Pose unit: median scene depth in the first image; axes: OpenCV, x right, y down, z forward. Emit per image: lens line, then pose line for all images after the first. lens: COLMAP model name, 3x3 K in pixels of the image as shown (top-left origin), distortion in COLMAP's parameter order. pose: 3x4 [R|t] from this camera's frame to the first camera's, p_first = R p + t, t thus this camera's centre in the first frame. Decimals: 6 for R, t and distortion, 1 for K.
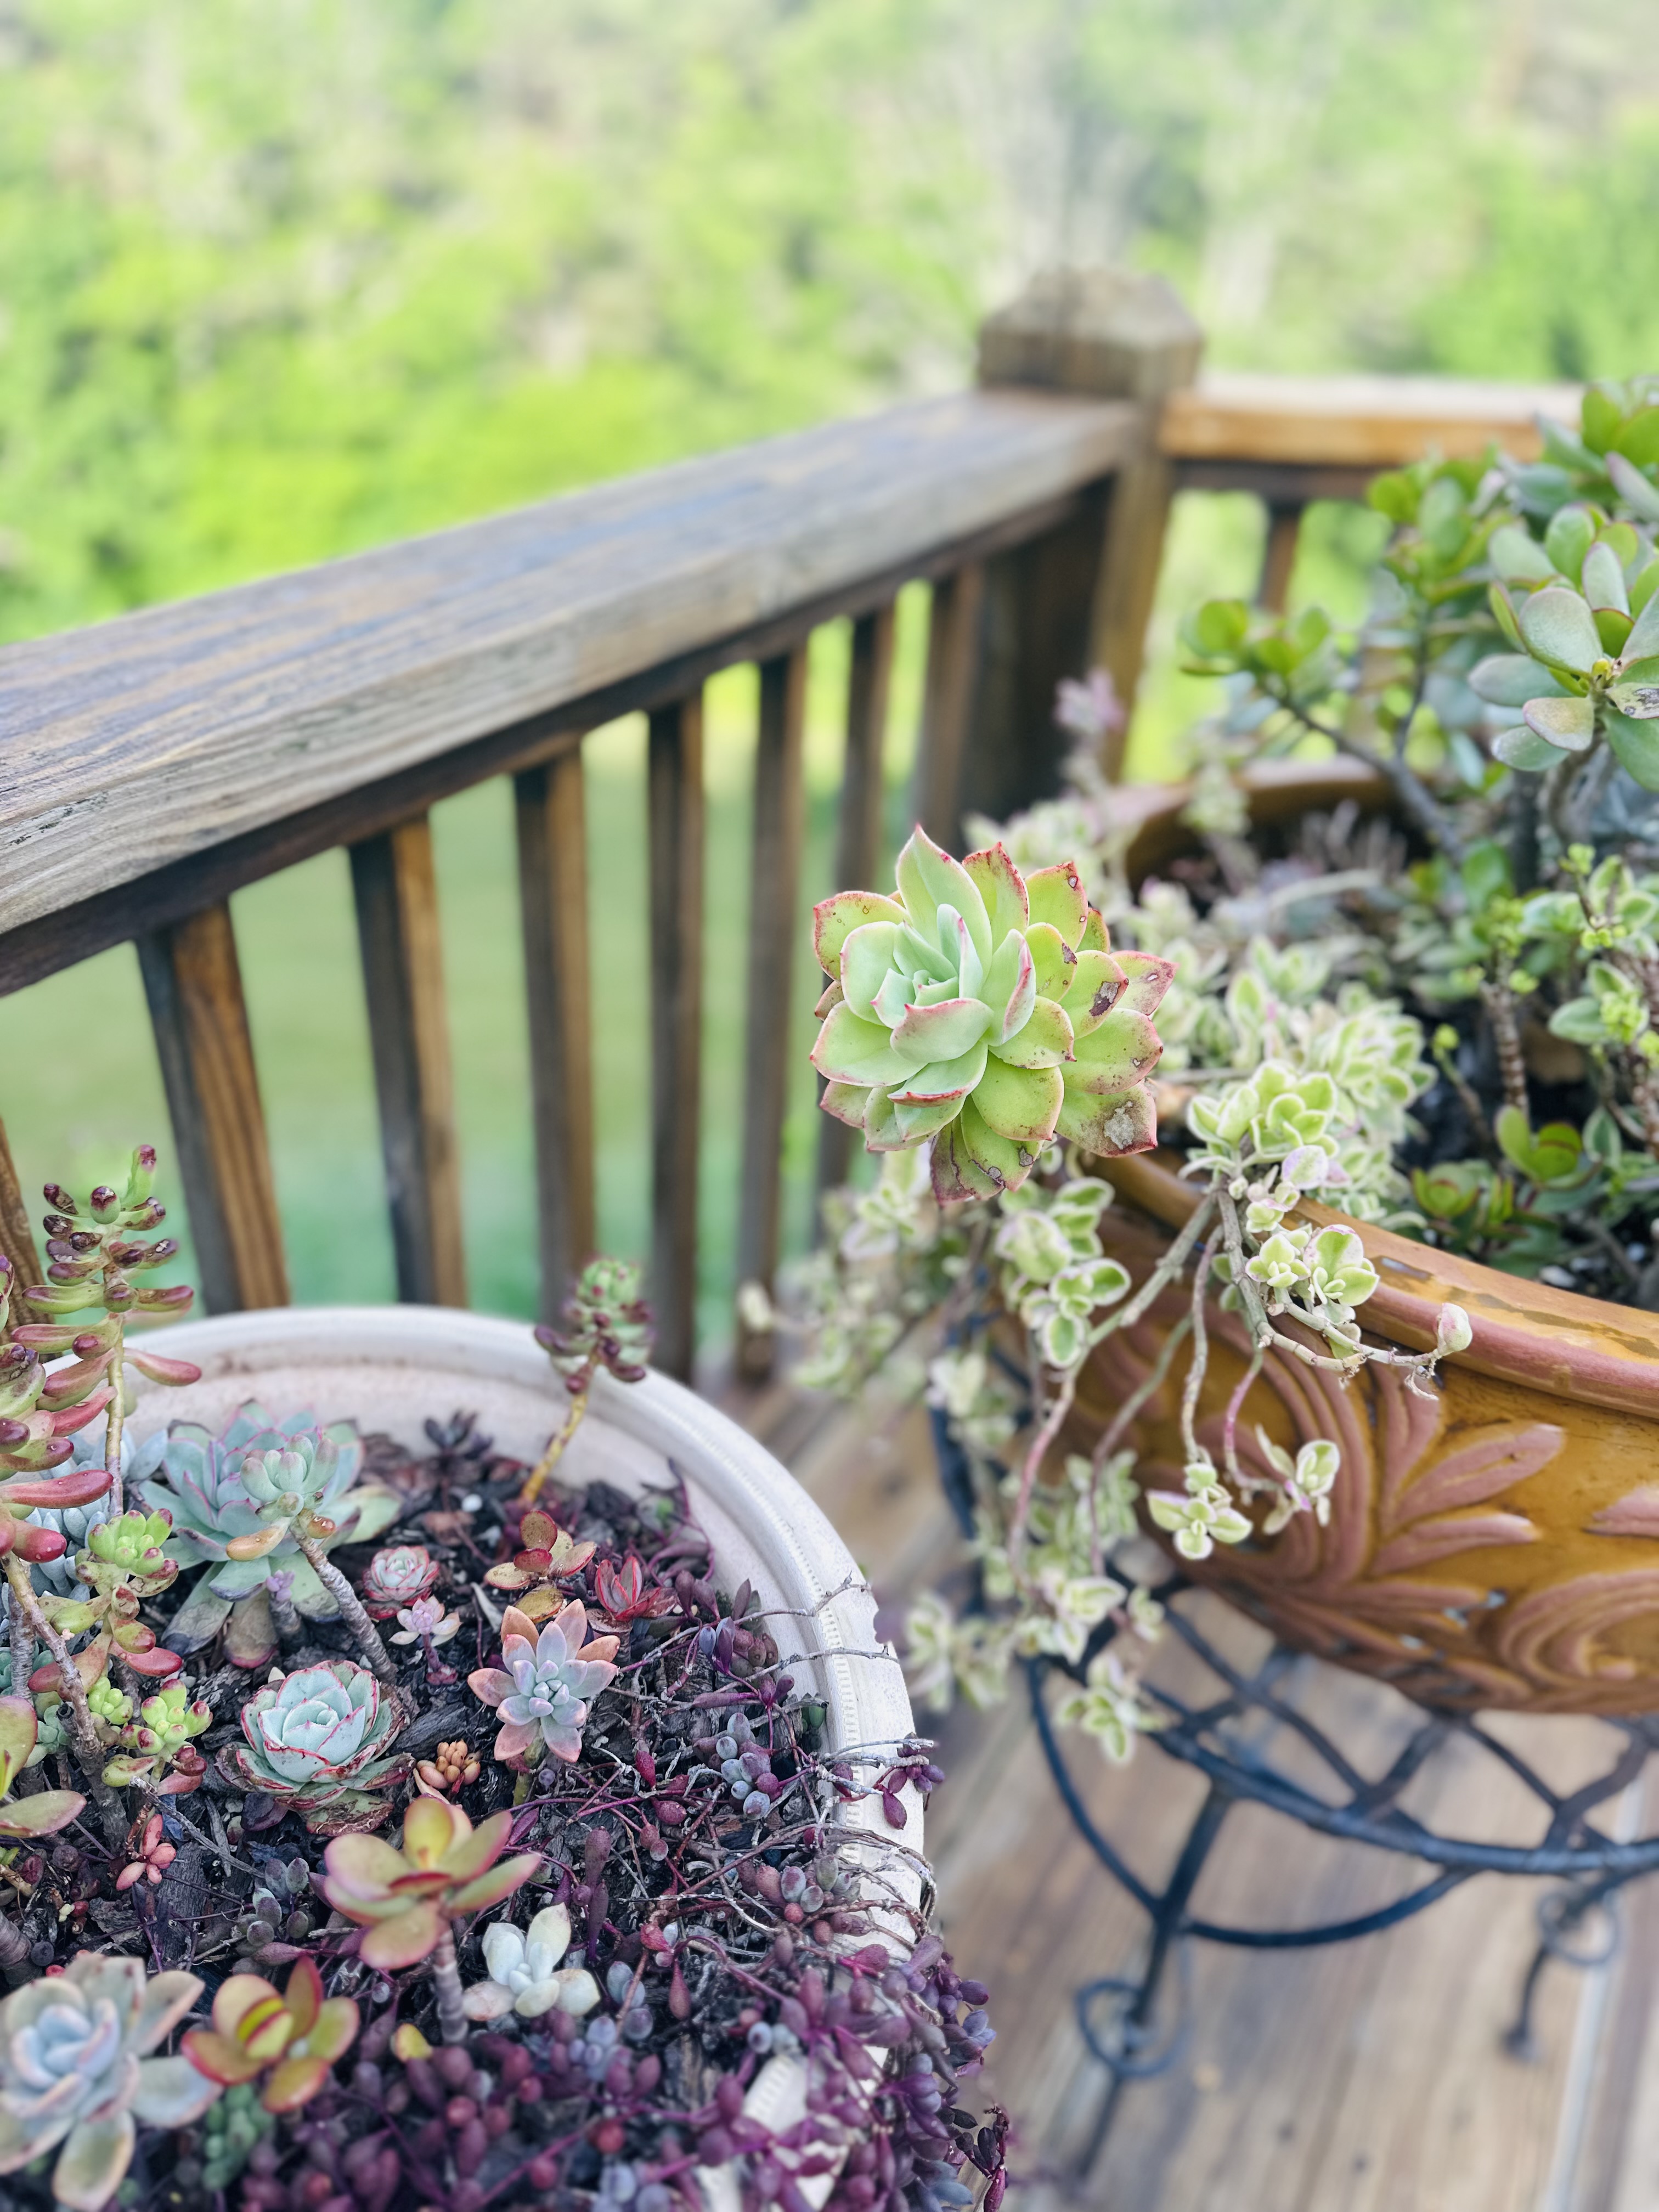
lens RADIAL K [[1533.3, 0, 829.5], [0, 1533.3, 1106.0], [0, 0, 1]] dist [0.001105, -0.090990]
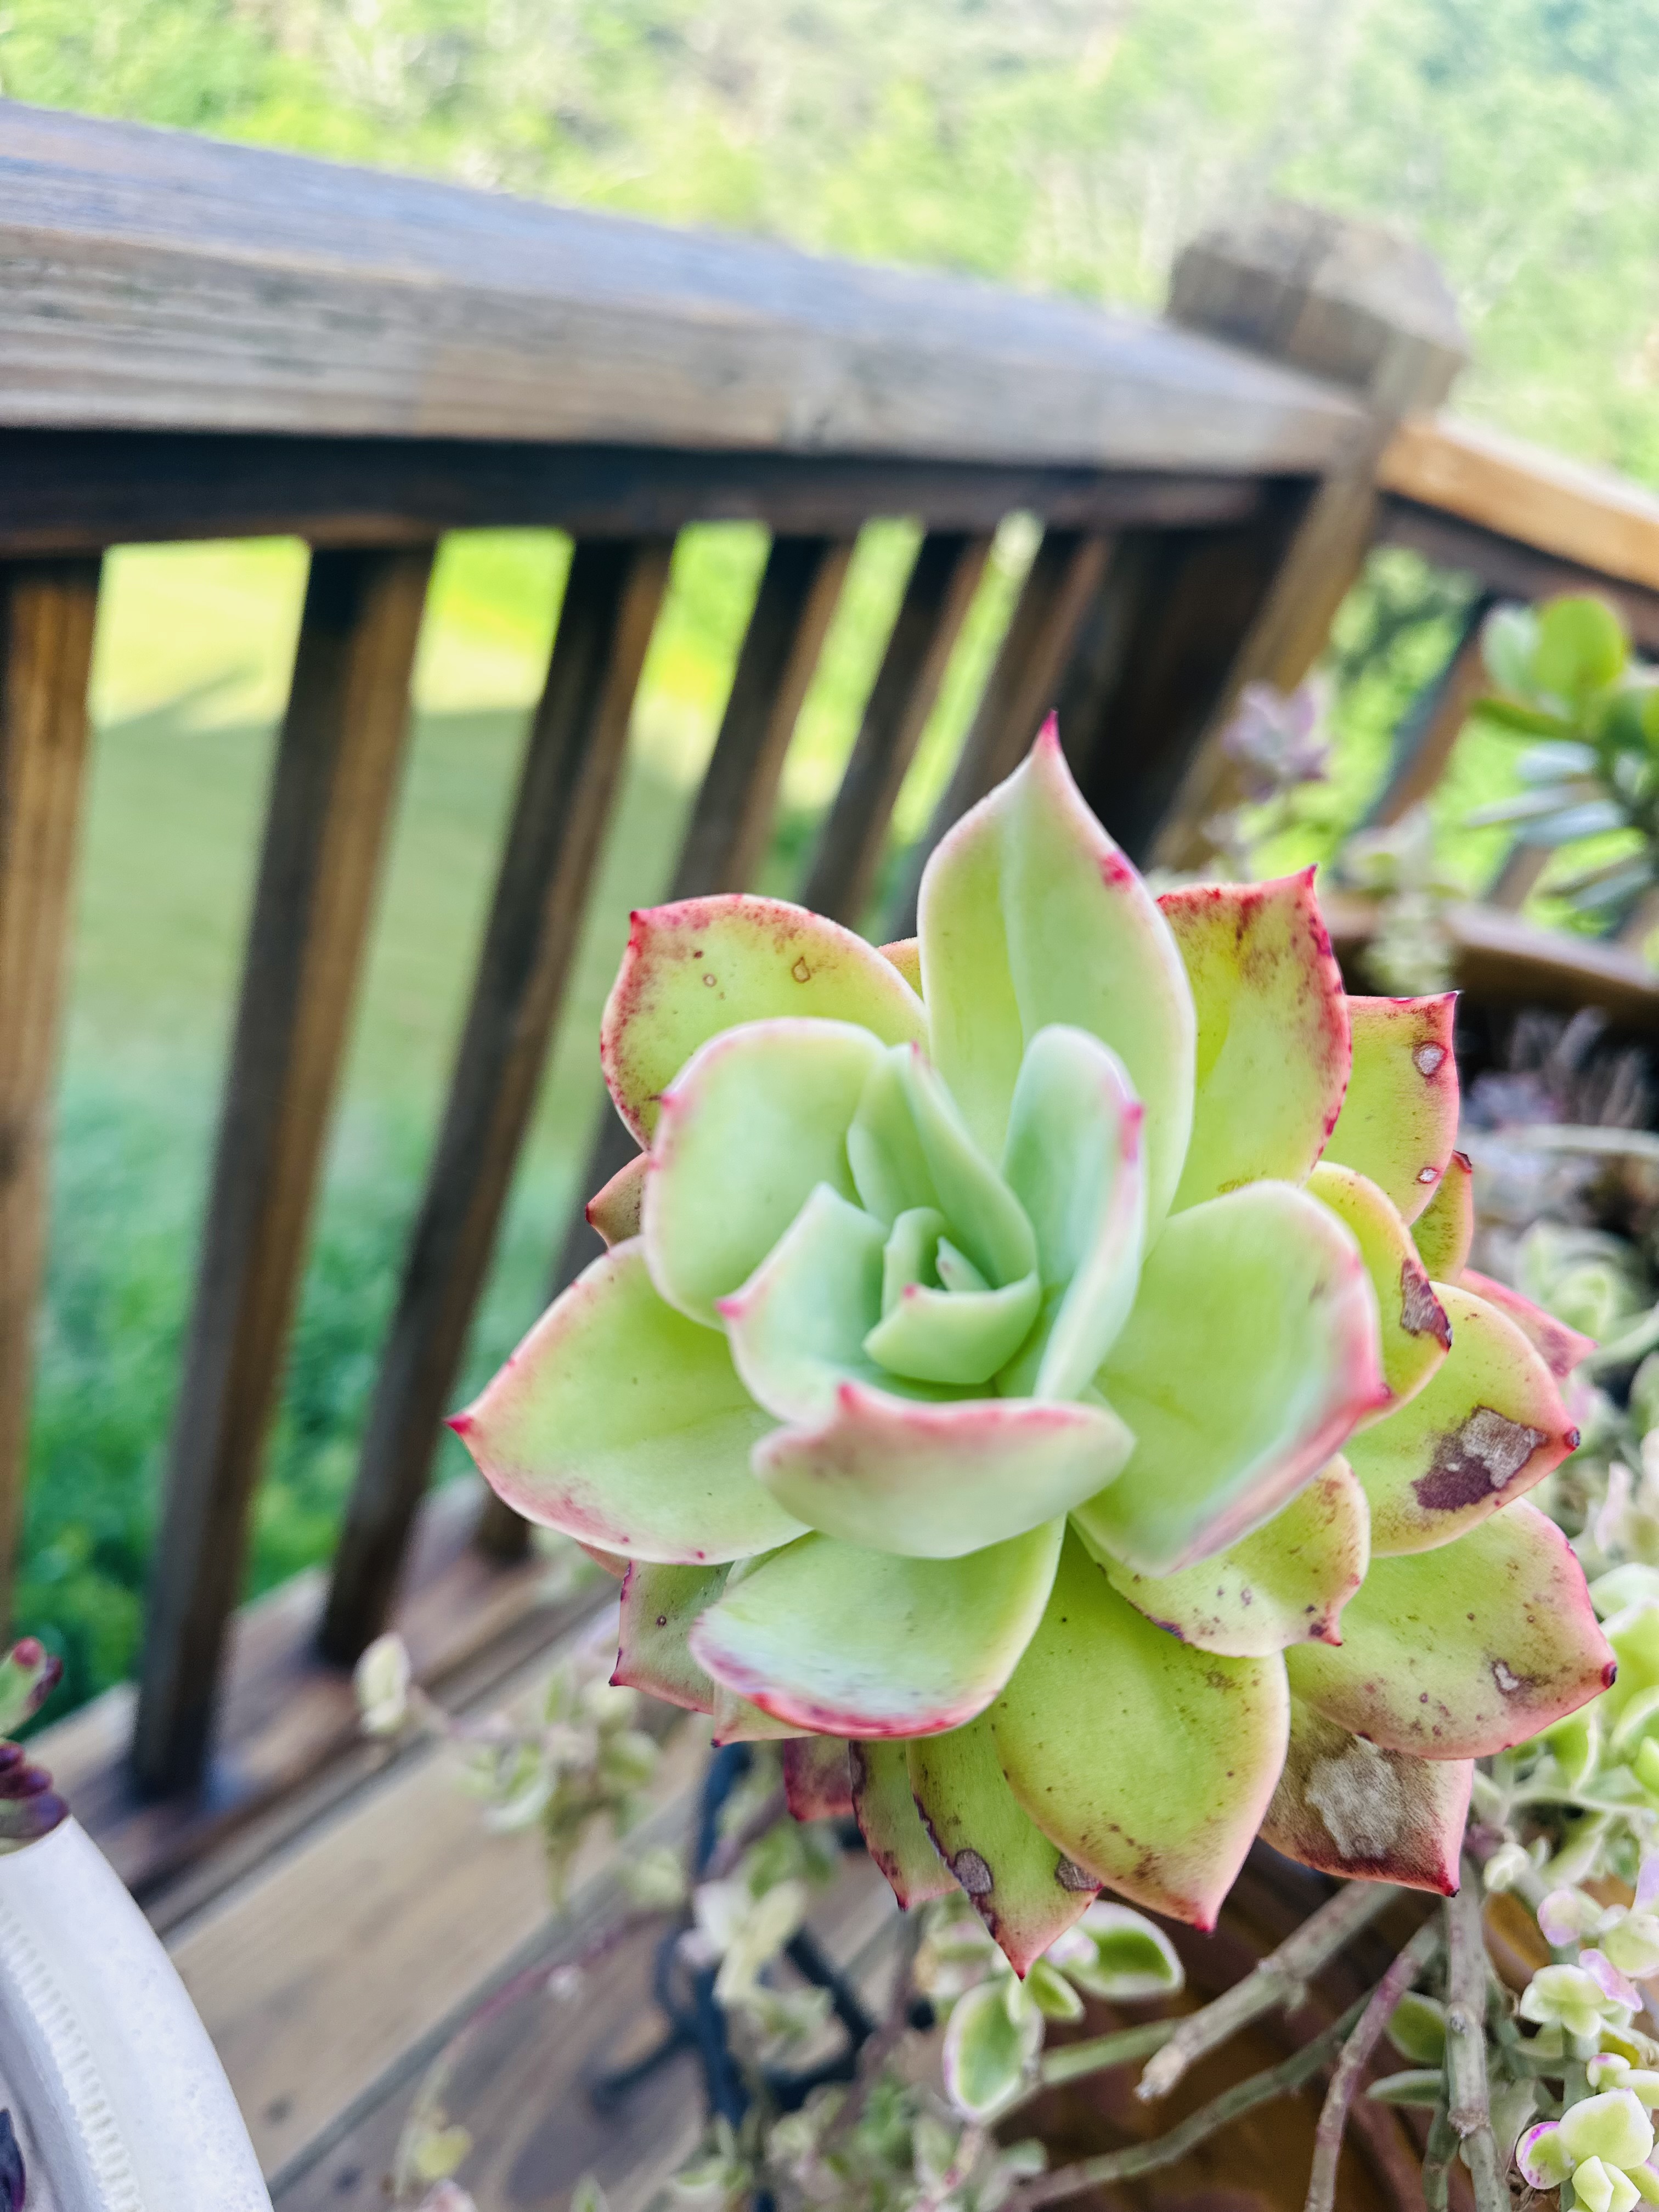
lens RADIAL K [[1533.3, 0, 829.5], [0, 1533.3, 1106.0], [0, 0, 1]] dist [0.001105, -0.090990]
pose [[0.962535, 0.267271, 0.045745, 0.012148], [-0.265740, 0.963338, -0.036910, -0.049332], [-0.053933, 0.023370, 0.998271, 0.372675]]
